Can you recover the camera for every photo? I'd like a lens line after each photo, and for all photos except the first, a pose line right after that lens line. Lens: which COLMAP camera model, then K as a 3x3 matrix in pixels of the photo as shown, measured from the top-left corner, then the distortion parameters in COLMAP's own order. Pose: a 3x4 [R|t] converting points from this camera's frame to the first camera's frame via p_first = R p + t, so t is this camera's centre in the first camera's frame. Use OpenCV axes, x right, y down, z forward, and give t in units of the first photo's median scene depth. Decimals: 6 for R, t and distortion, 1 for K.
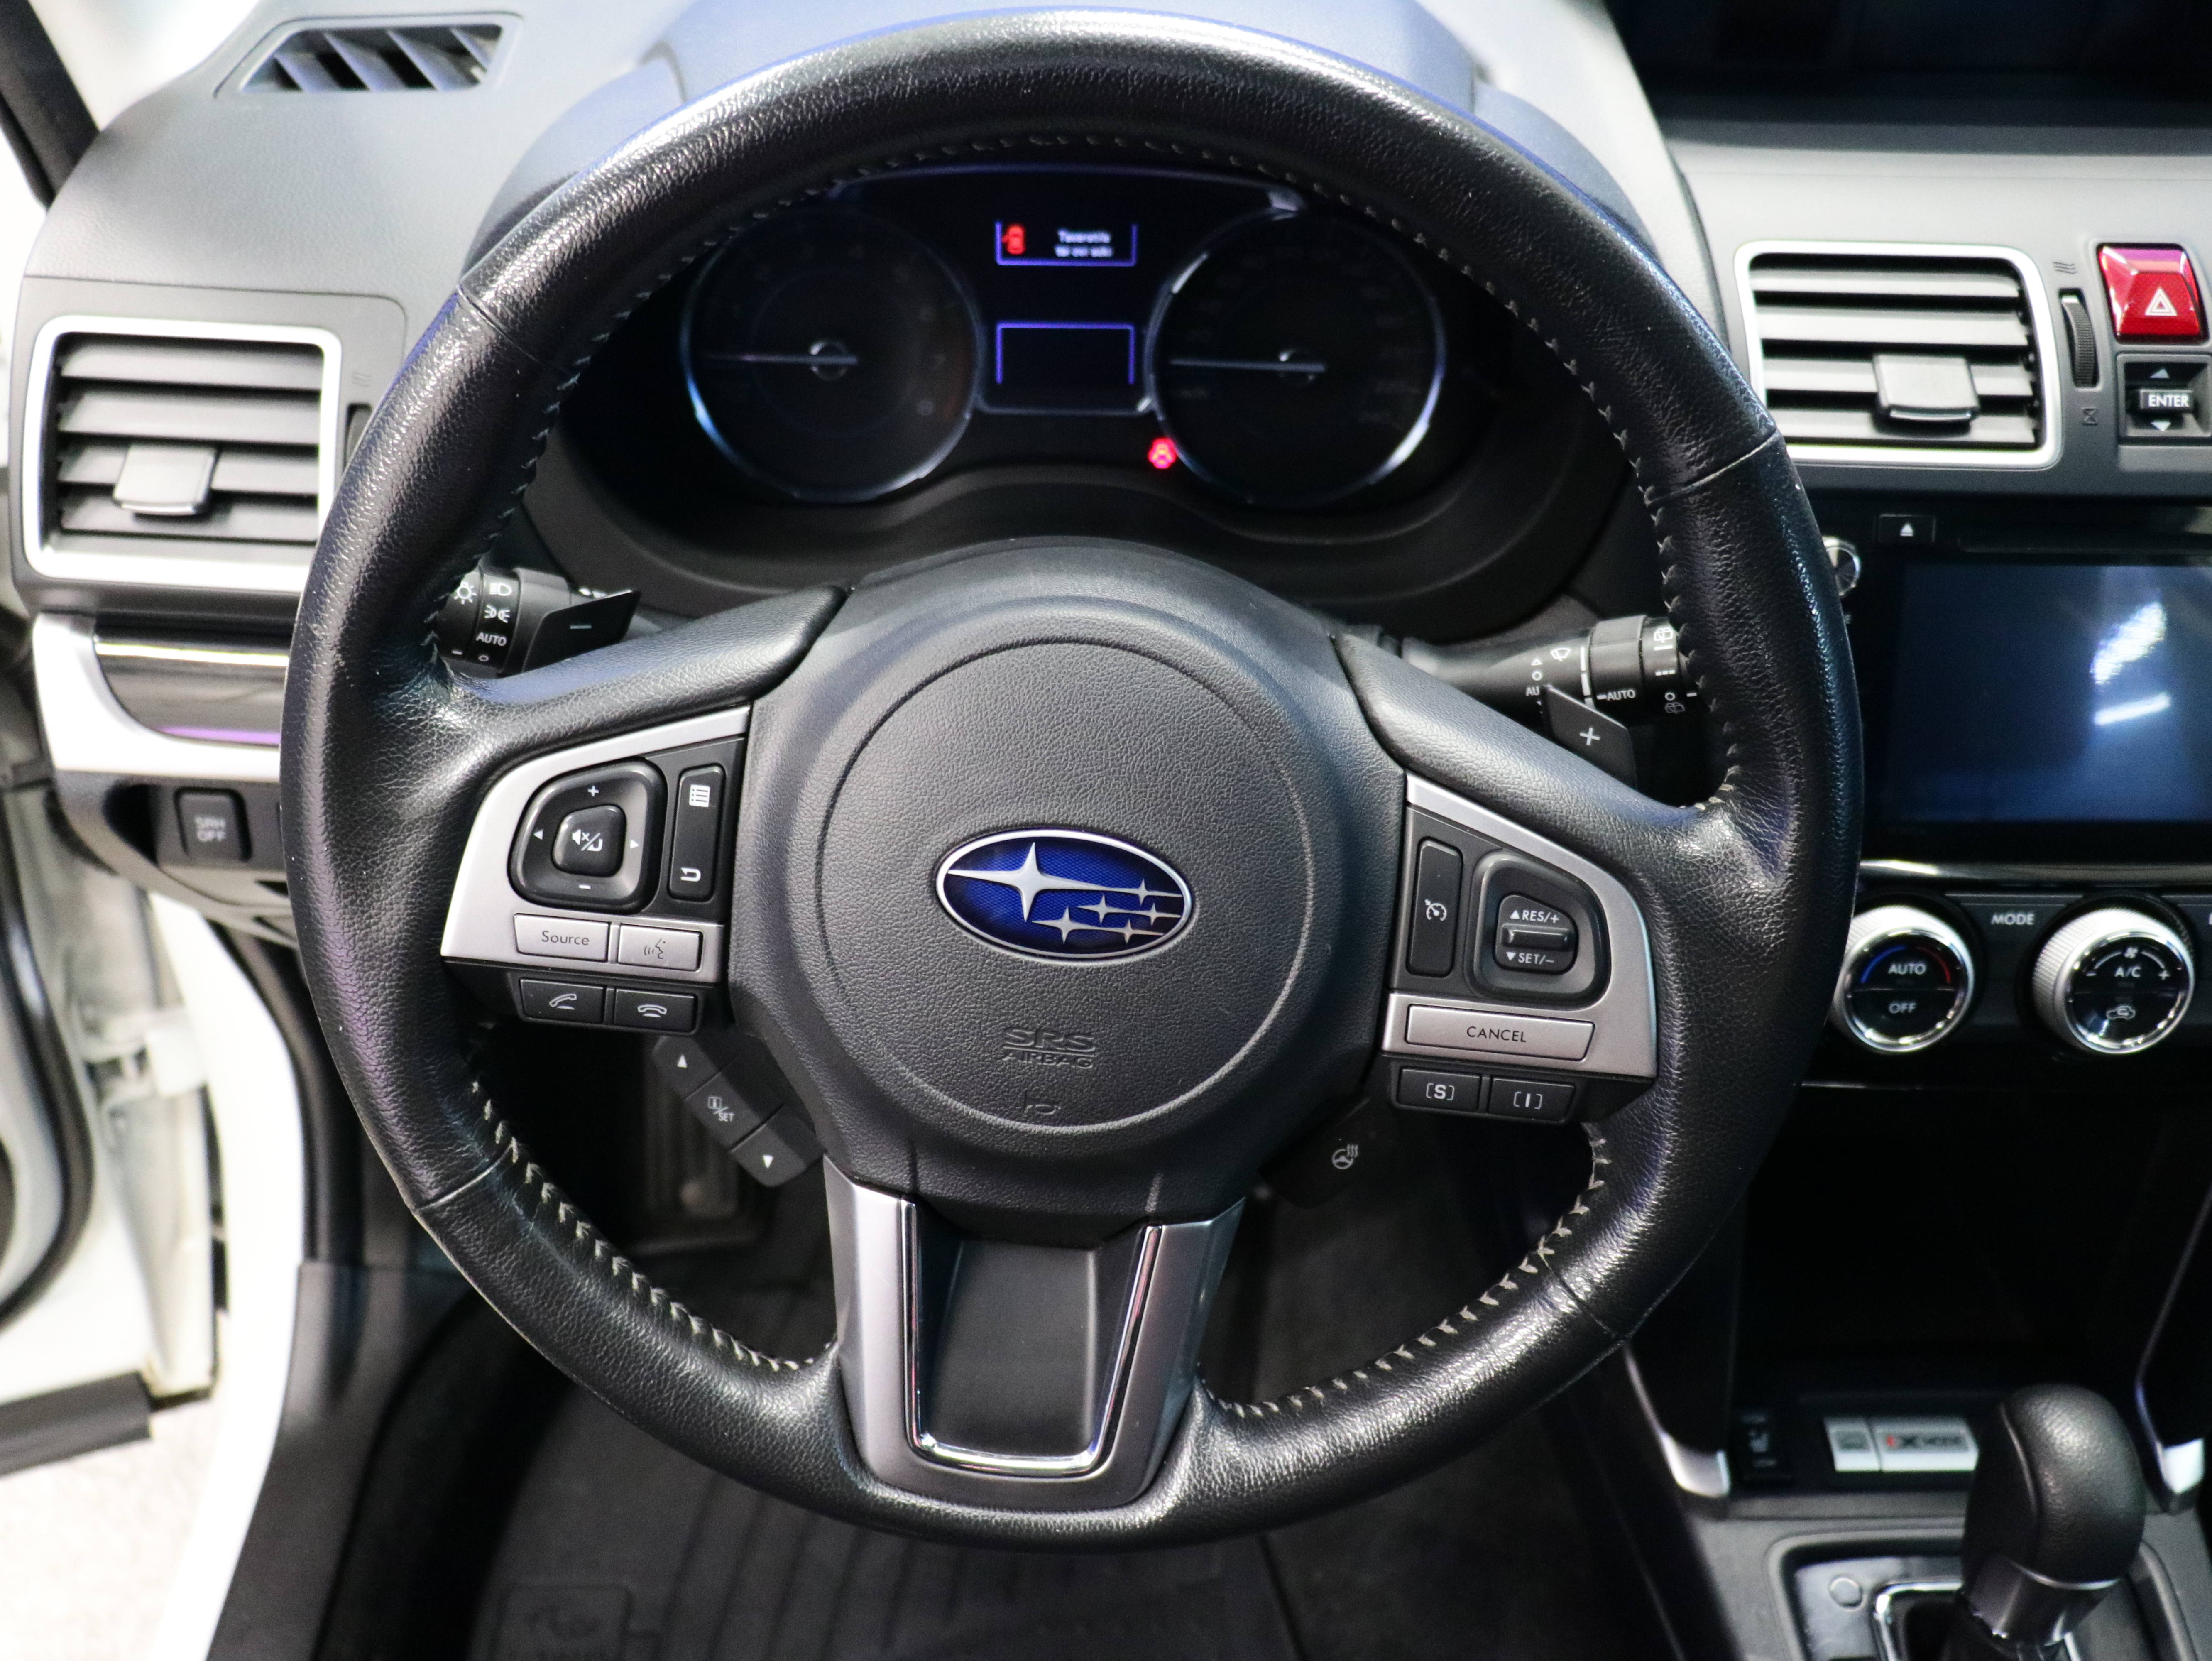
lens RADIAL K [[1948.6, 0, 1086.1], [0, 1948.6, 829.7], [0, 0, 1]] dist [-0.020266, 0.025639]
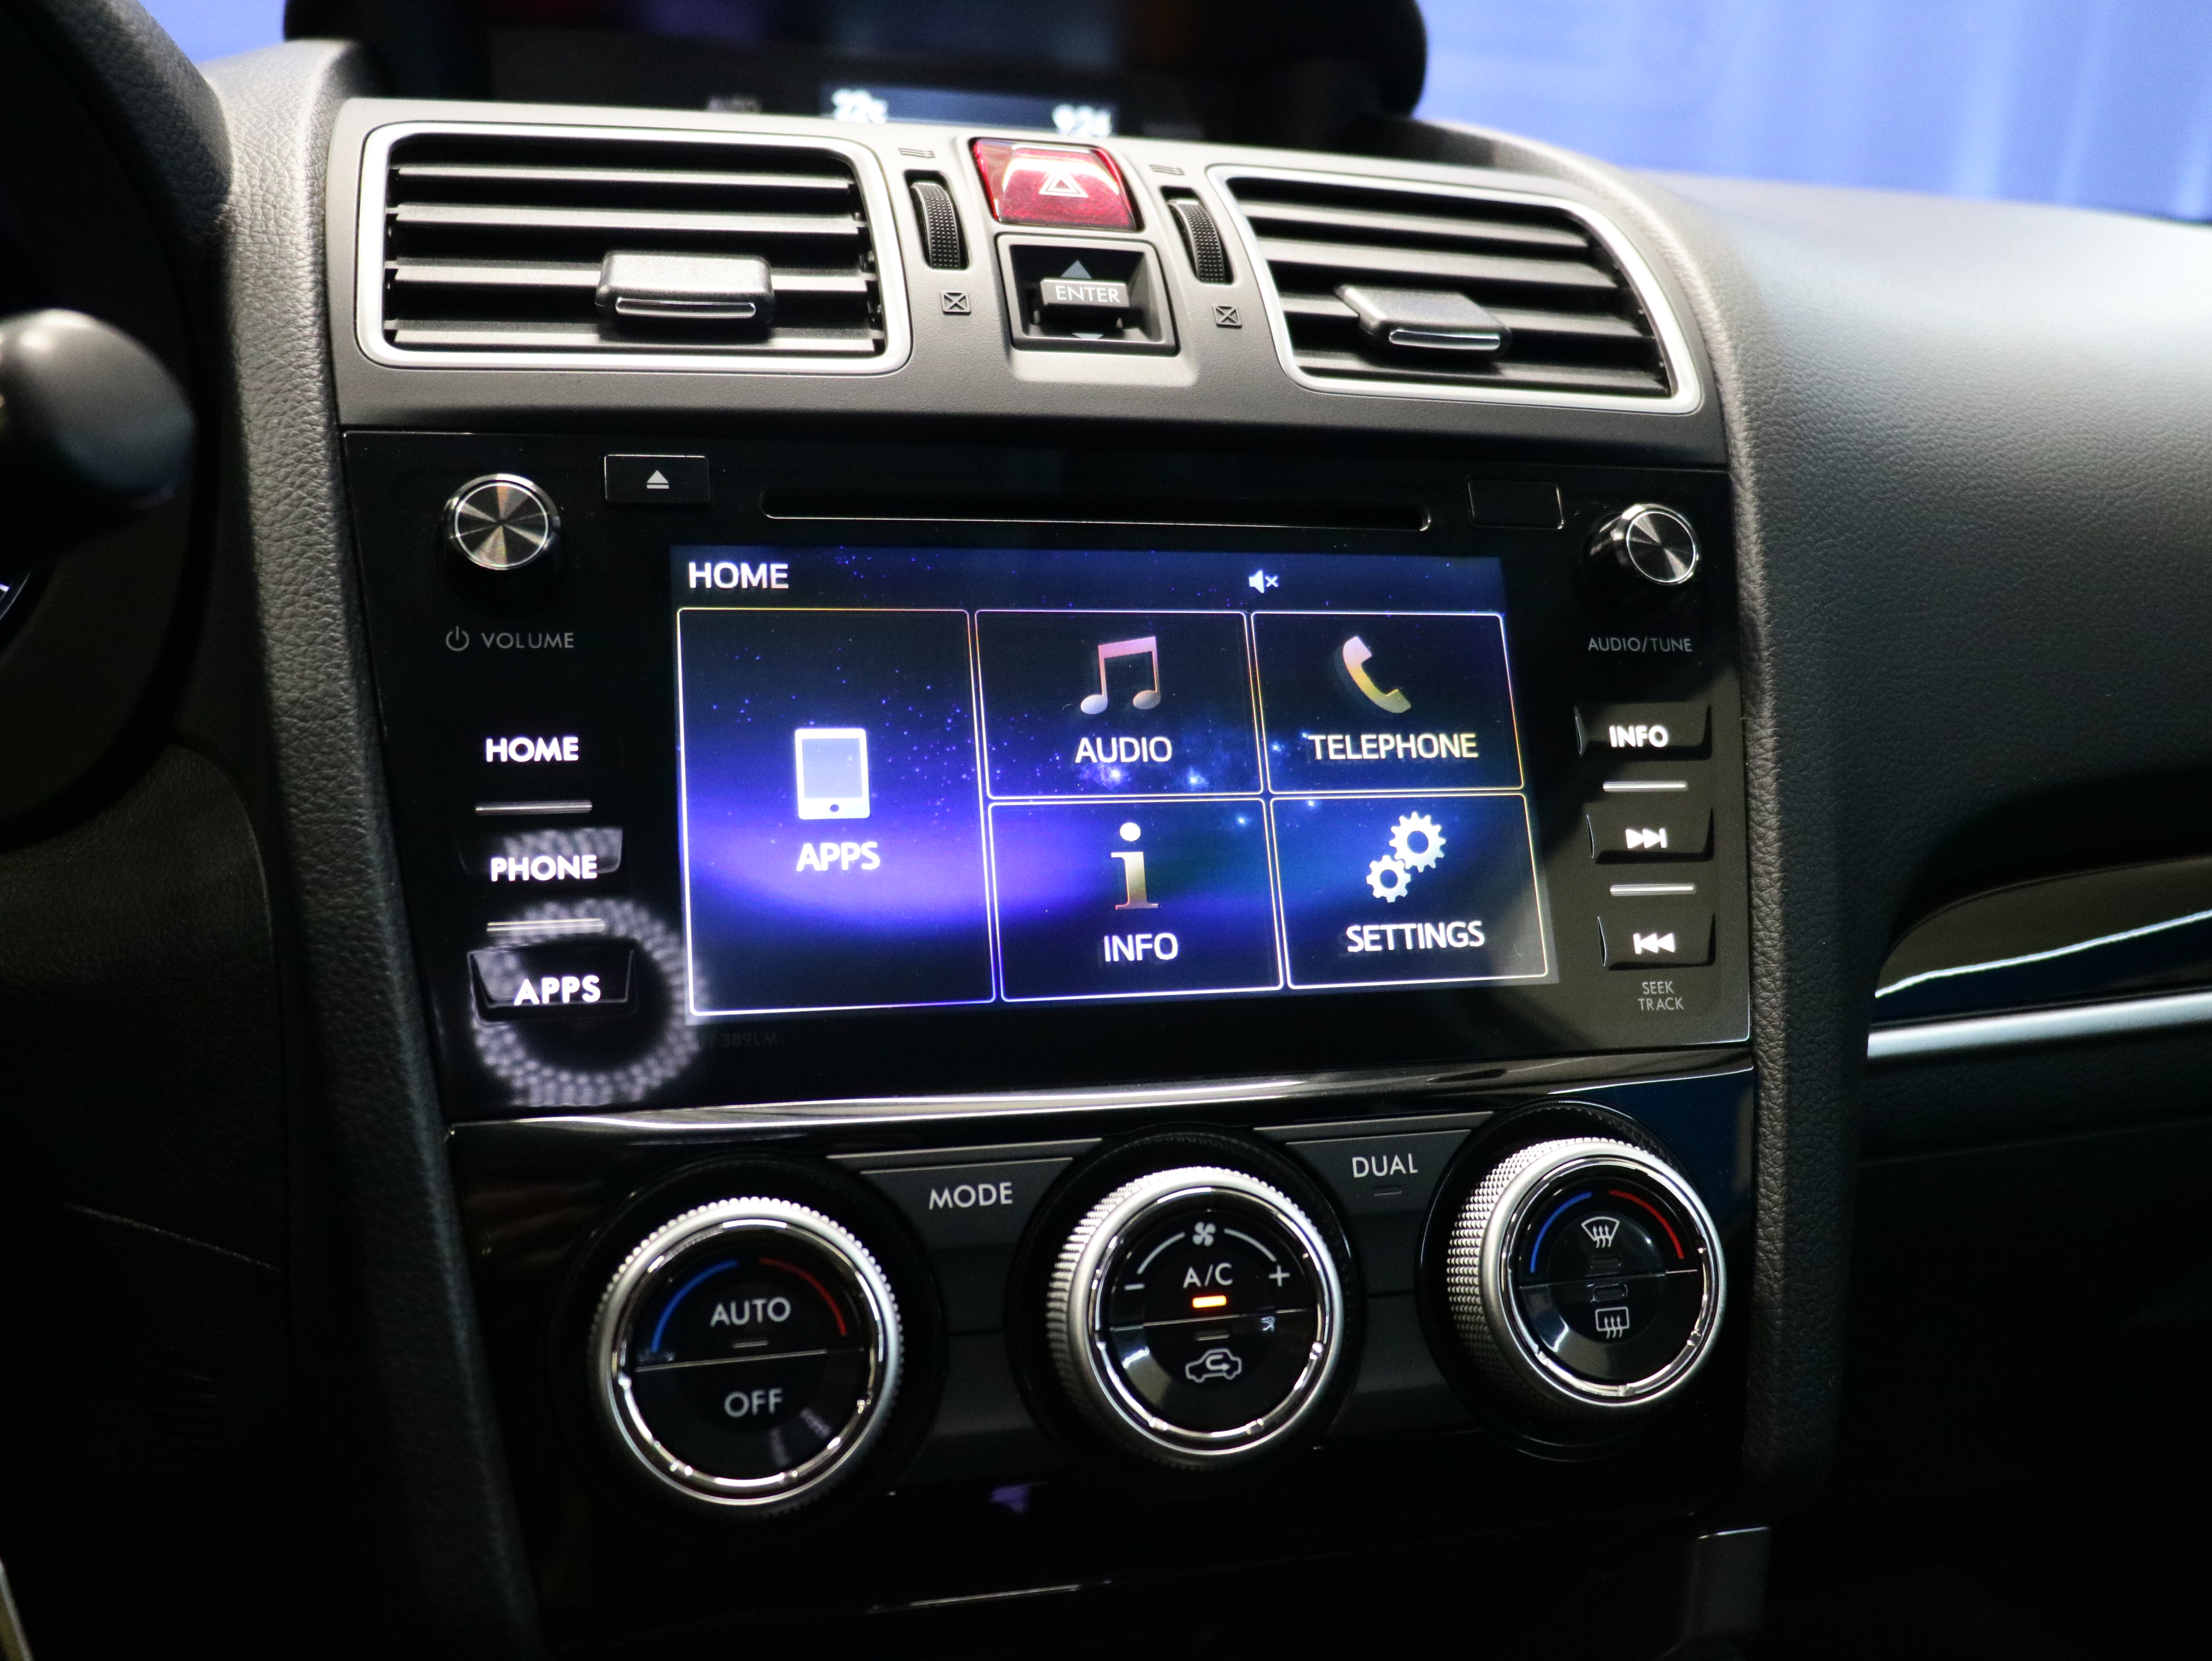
lens RADIAL K [[1948.6, 0, 1086.1], [0, 1948.6, 829.7], [0, 0, 1]] dist [-0.020266, 0.025639]
pose [[0.973437, -0.042352, 0.225005, 0.519949], [0.134568, 0.900915, -0.412606, 0.221752], [-0.185236, 0.431924, 0.882683, 0.676263]]
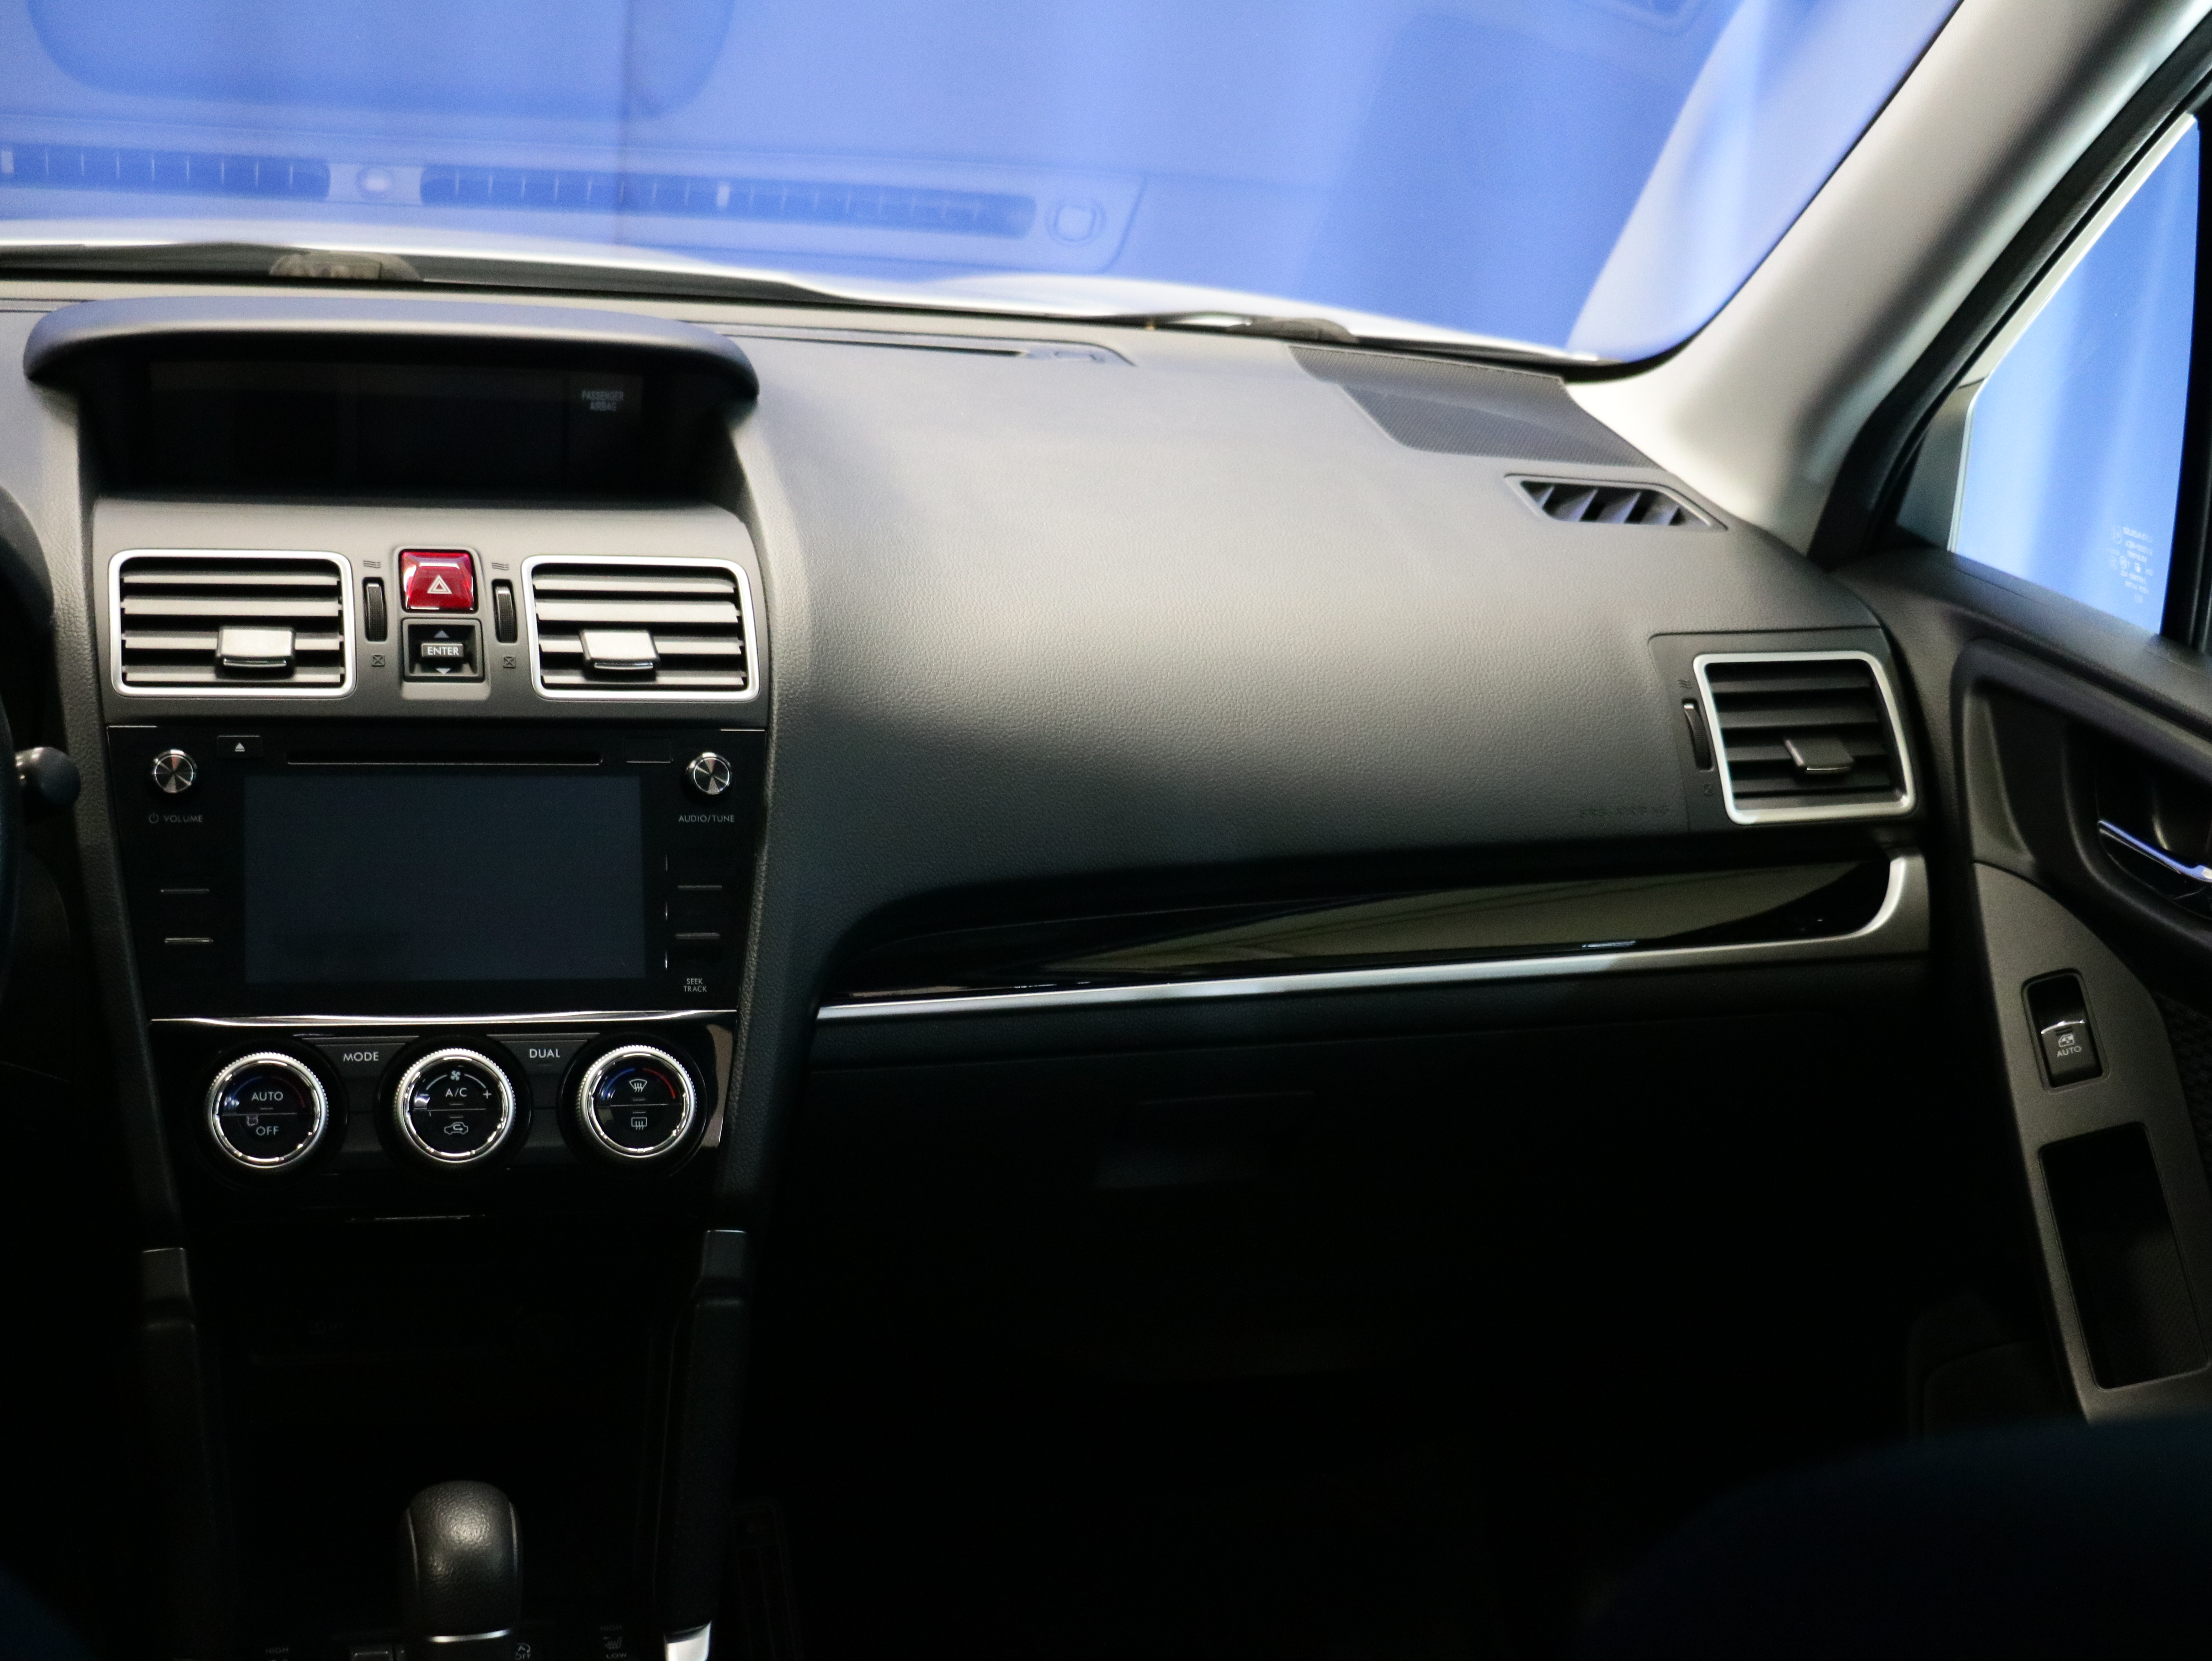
lens RADIAL K [[3328.5, 0, 1106.0], [0, 3328.5, 830.5], [0, 0, 1]] dist [-0.060776, 0.093536]
pose [[0.967449, -0.018985, 0.252353, 0.532315], [0.112244, 0.925921, -0.360655, 0.924367], [-0.226812, 0.377240, 0.897912, -1.306312]]
